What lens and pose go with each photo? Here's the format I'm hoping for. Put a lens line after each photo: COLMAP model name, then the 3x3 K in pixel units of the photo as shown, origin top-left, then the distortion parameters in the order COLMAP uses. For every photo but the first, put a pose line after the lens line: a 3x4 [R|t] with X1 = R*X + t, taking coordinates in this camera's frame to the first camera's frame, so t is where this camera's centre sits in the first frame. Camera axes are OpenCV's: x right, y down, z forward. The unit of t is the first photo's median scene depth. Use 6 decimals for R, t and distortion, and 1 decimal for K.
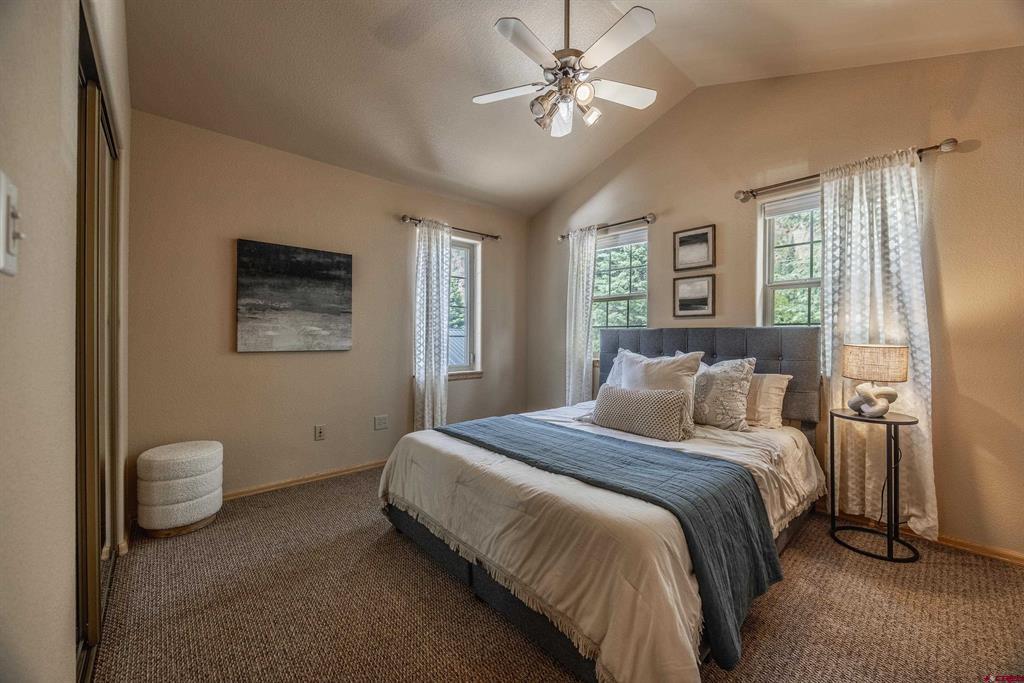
lens RADIAL K [[384.6, 0, 510.1], [0, 384.6, 338.9], [0, 0, 1]] dist [-0.009651, -0.000030]
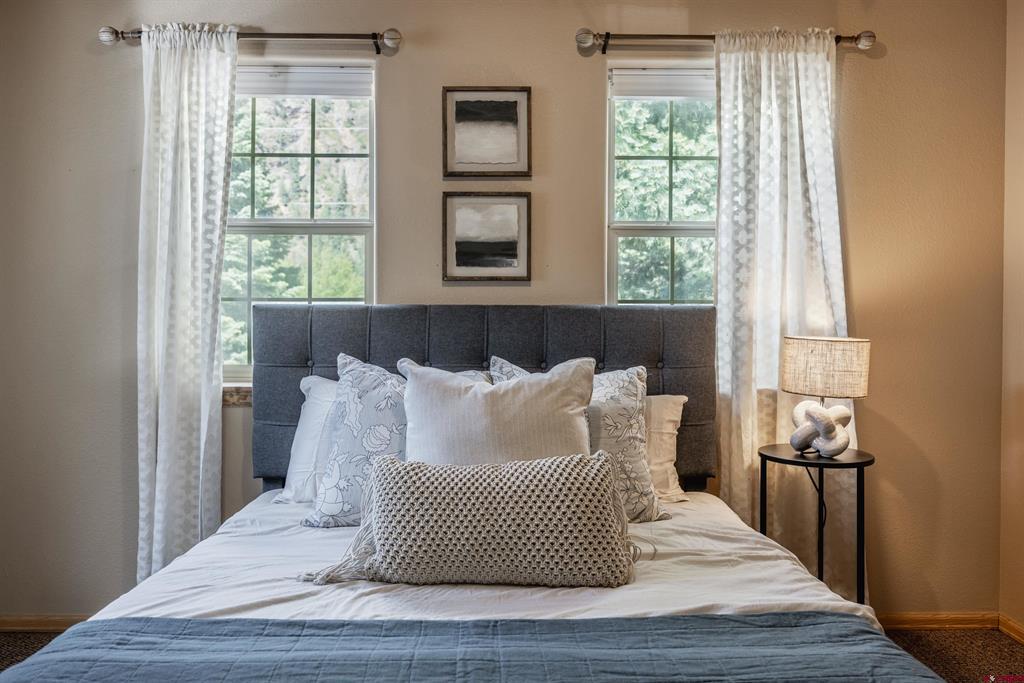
lens RADIAL K [[724.5, 0, 512.3], [0, 724.5, 336.2], [0, 0, 1]] dist [-0.007964, -0.001198]
pose [[0.658882, -0.016322, 0.752069, -0.161585], [0.006693, 0.999852, 0.015837, -0.005521], [-0.752217, -0.005401, 0.658894, 0.424378]]
